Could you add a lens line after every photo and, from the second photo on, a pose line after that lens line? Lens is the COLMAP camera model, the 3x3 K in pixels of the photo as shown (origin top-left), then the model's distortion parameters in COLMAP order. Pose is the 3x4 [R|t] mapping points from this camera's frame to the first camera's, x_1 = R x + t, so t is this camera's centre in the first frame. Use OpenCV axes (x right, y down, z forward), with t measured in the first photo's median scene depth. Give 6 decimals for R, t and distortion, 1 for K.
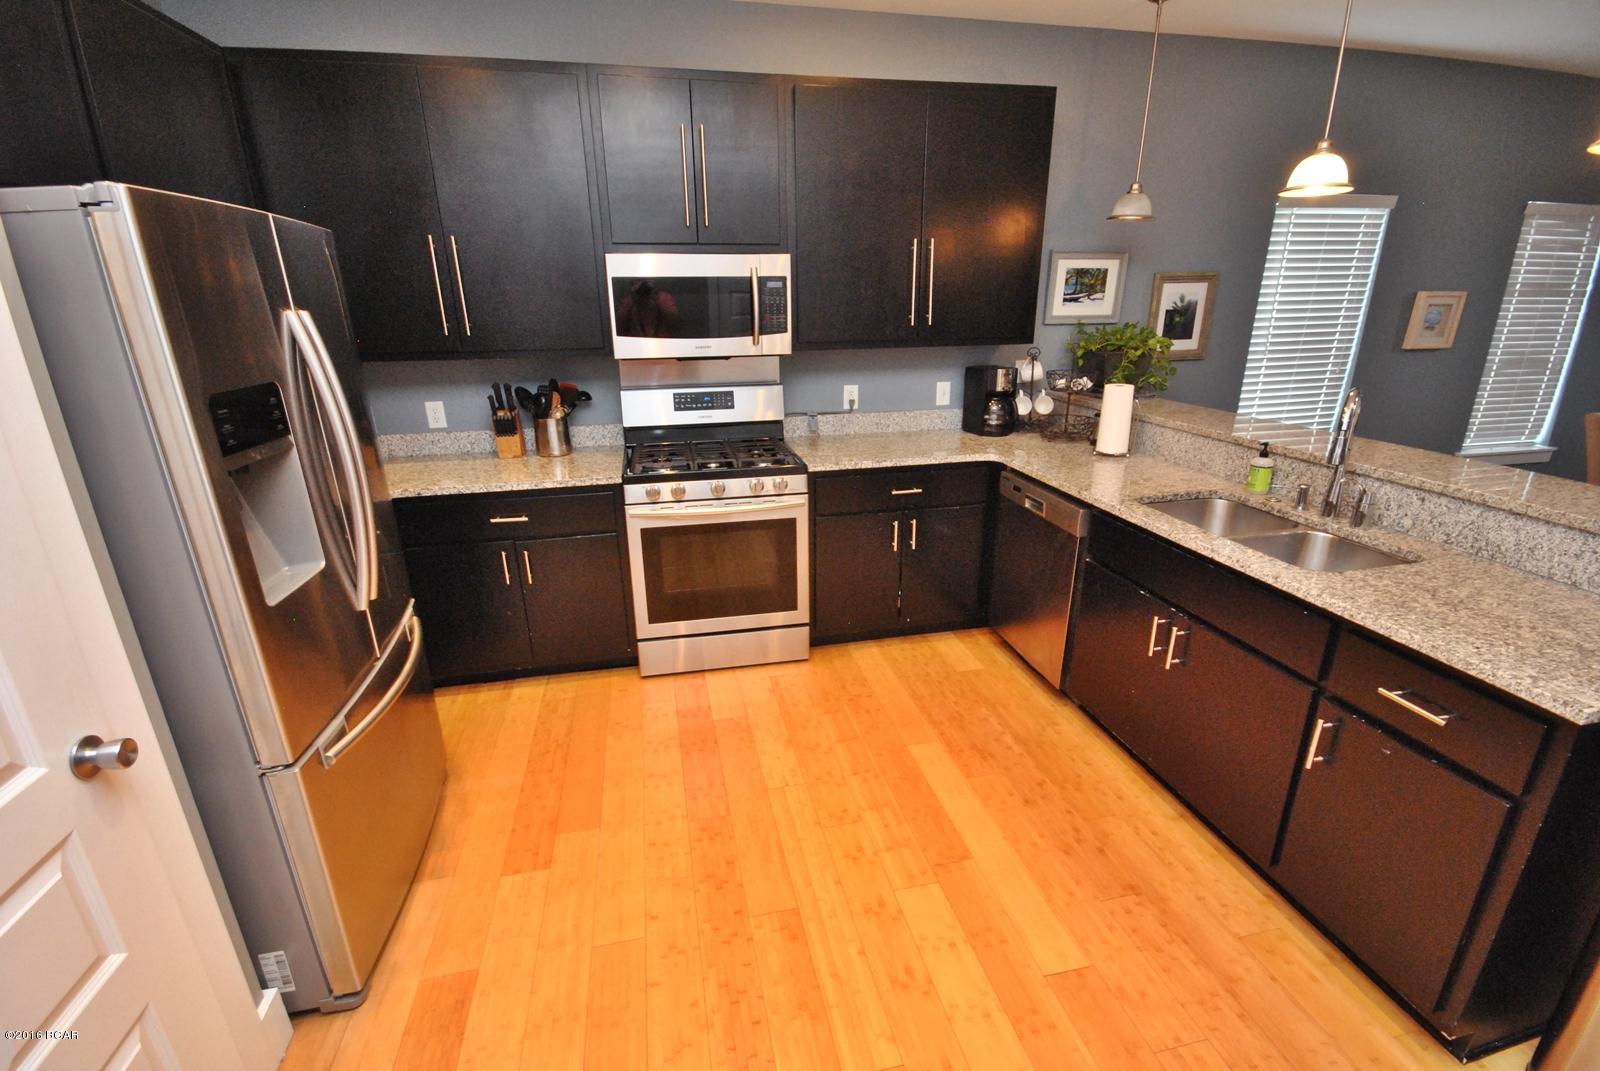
lens RADIAL K [[708.4, 0, 799.9], [0, 708.4, 534.7], [0, 0, 1]] dist [-0.001599, -0.000098]
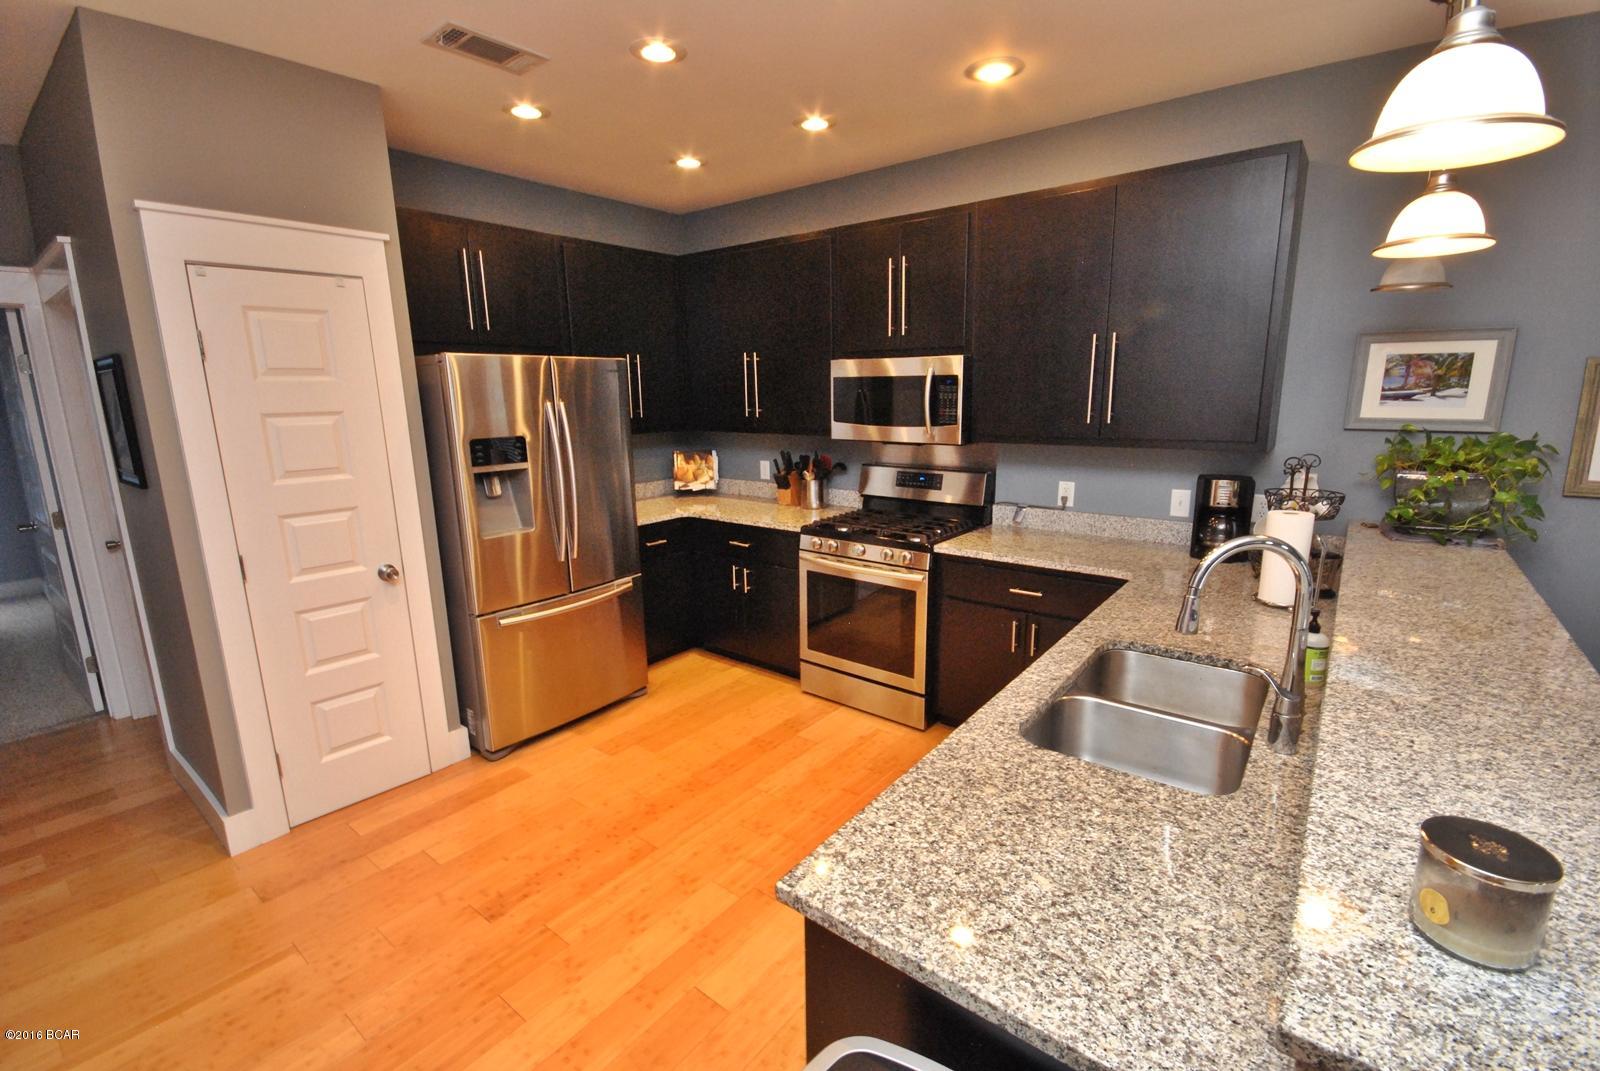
lens RADIAL K [[706.4, 0, 803.1], [0, 706.4, 536.6], [0, 0, 1]] dist [0.002782, -0.004447]
pose [[0.633077, 0.161532, -0.757047, 0.662094], [-0.241776, 0.970320, 0.004855, -0.065650], [0.735362, 0.179962, 0.653342, 0.147457]]
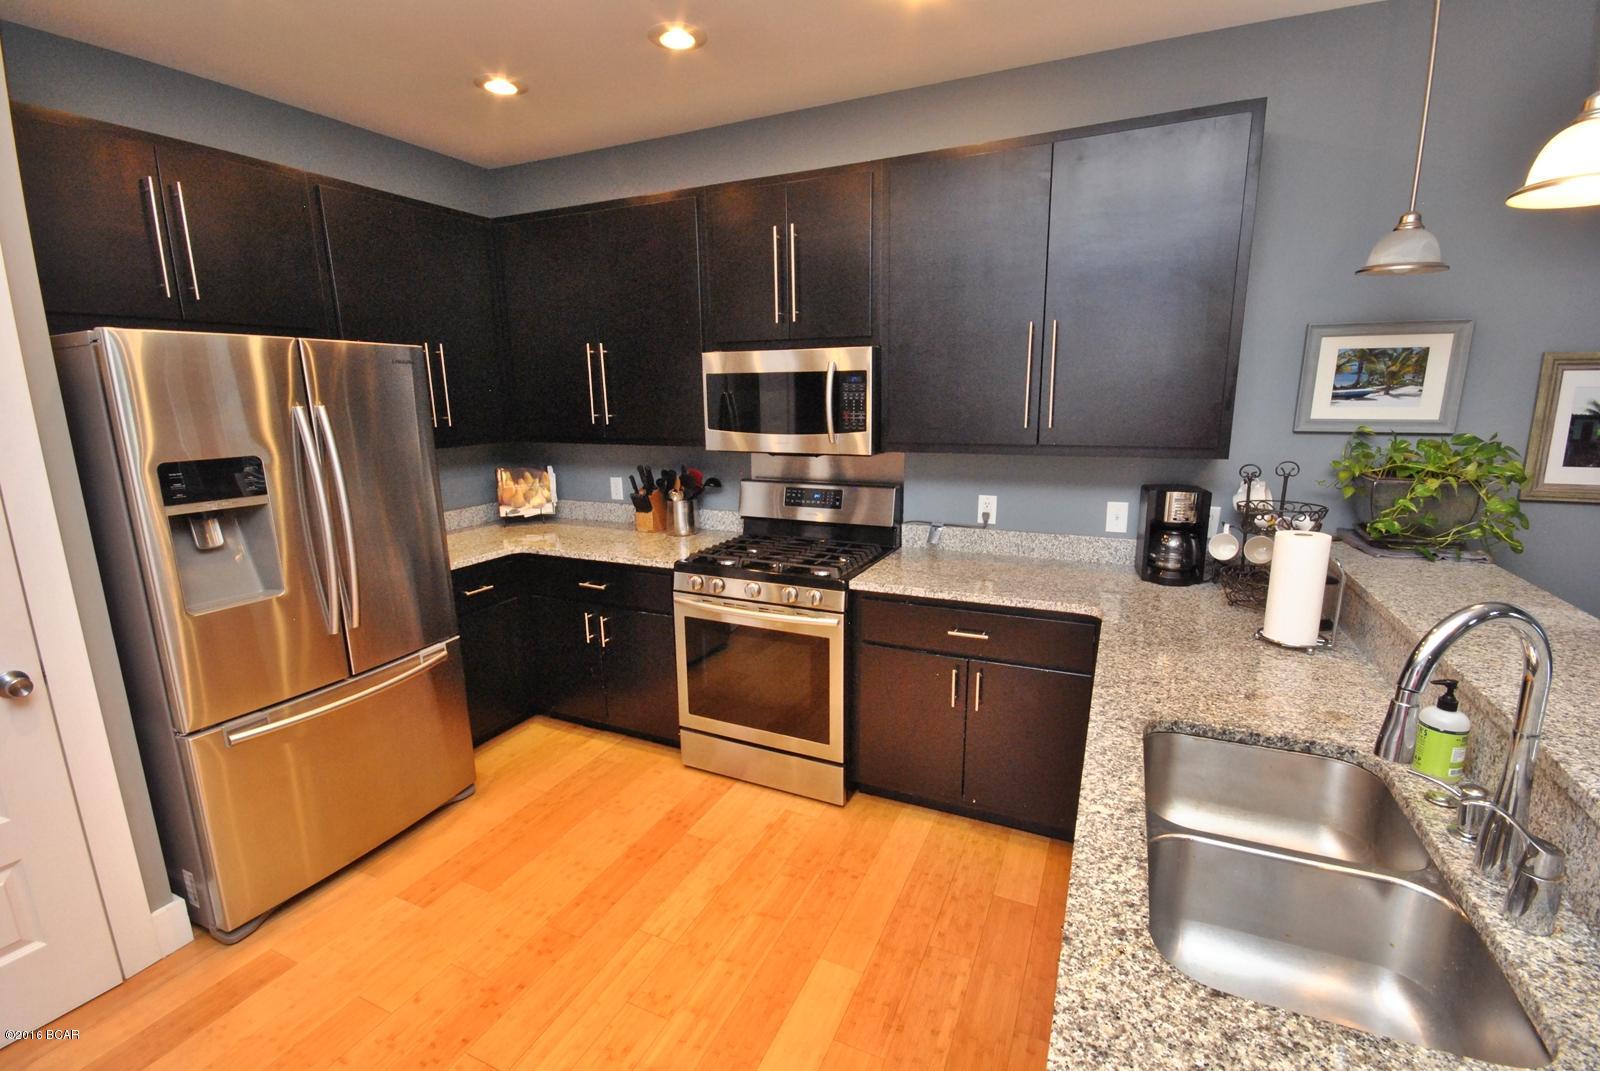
lens RADIAL K [[706.1, 0, 803.3], [0, 706.1, 537.1], [0, 0, 1]] dist [-0.000957, -0.000377]
pose [[0.795649, 0.123633, -0.593008, 0.450937], [-0.190344, 0.980392, -0.050991, -0.091807], [0.575076, 0.153446, 0.803581, 0.254175]]
